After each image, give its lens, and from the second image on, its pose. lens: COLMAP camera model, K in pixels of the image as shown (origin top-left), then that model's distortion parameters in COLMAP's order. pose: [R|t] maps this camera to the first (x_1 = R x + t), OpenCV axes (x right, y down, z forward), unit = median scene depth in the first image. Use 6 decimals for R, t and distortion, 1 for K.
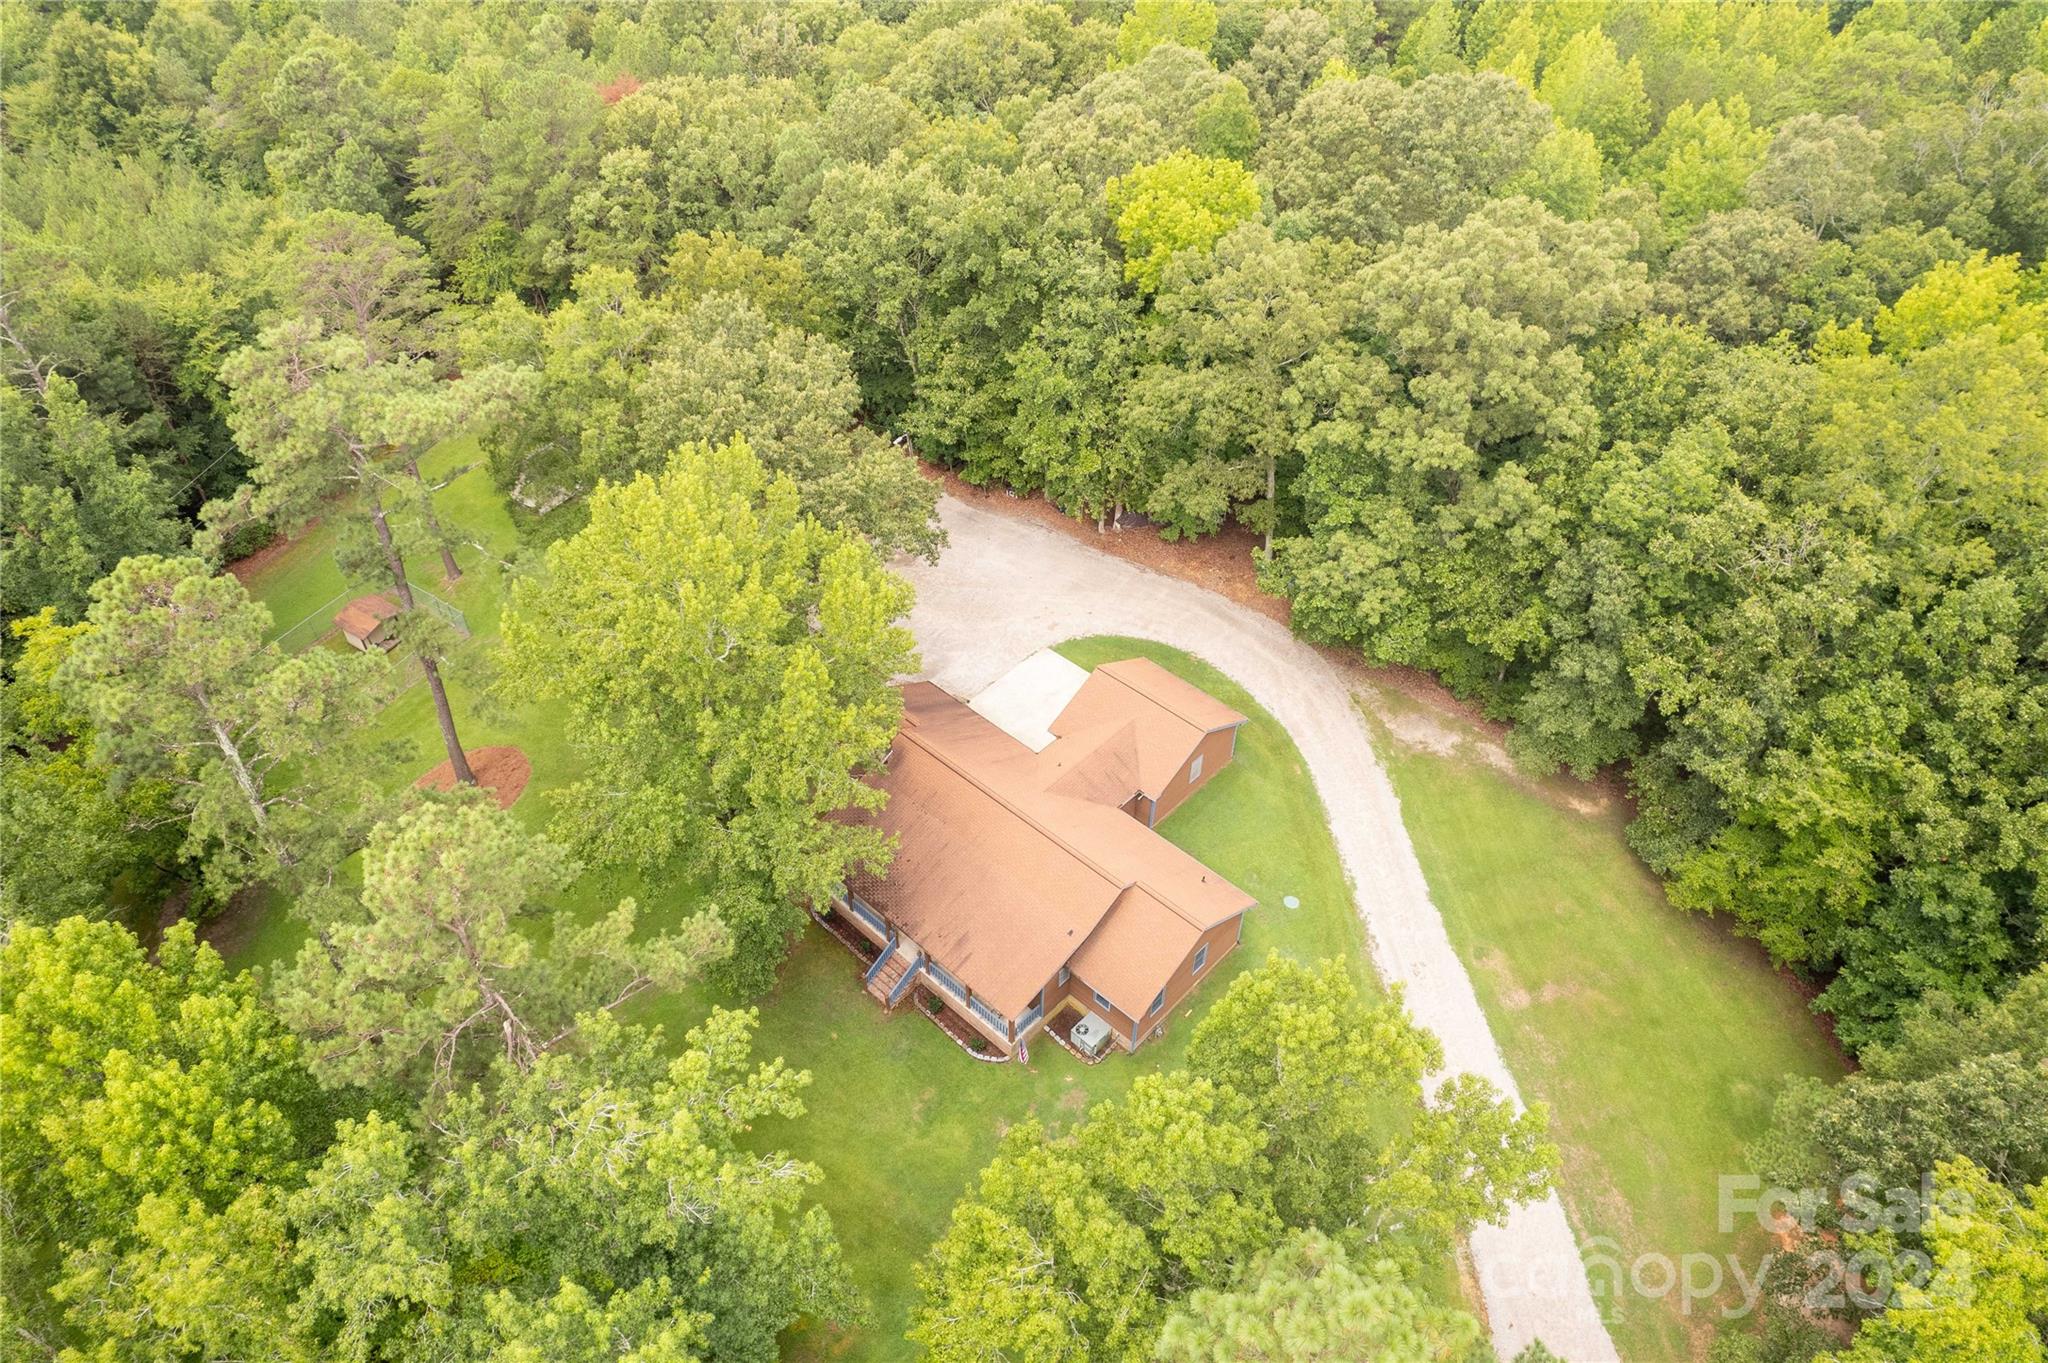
lens RADIAL K [[1326.3, 0, 1026.1], [0, 1326.3, 679.0], [0, 0, 1]] dist [0.000777, 0.002835]
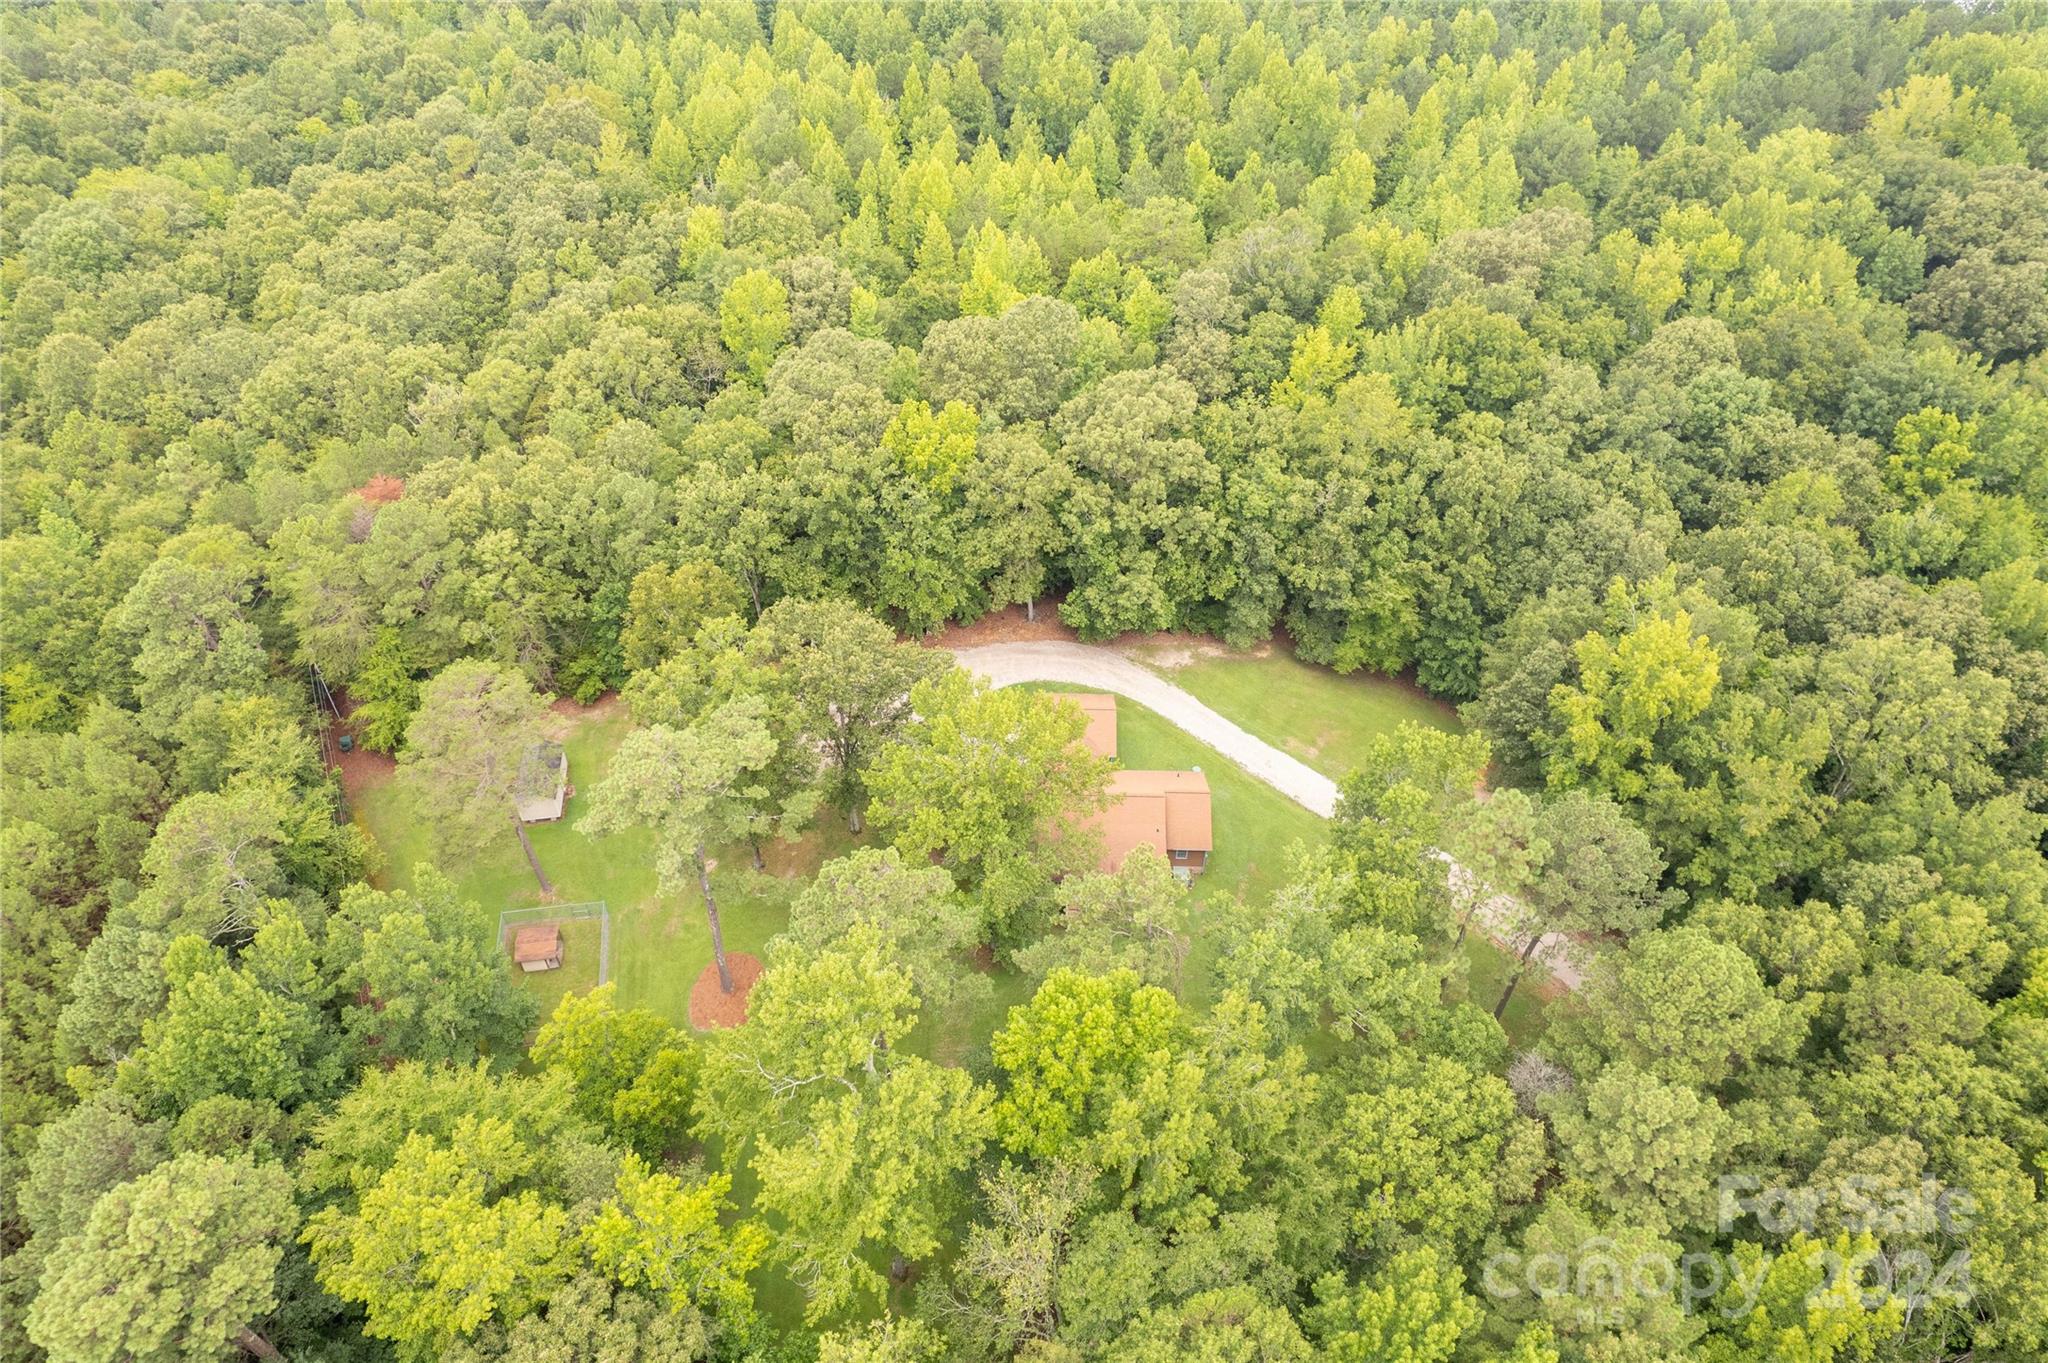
lens RADIAL K [[1326.3, 0, 1023.2], [0, 1326.3, 683.6], [0, 0, 1]] dist [0.000777, 0.002835]
pose [[0.748236, -0.452575, 0.485097, -0.889787], [0.451284, 0.883170, 0.127879, -0.304242], [-0.486298, 0.123233, 0.865059, -0.512952]]
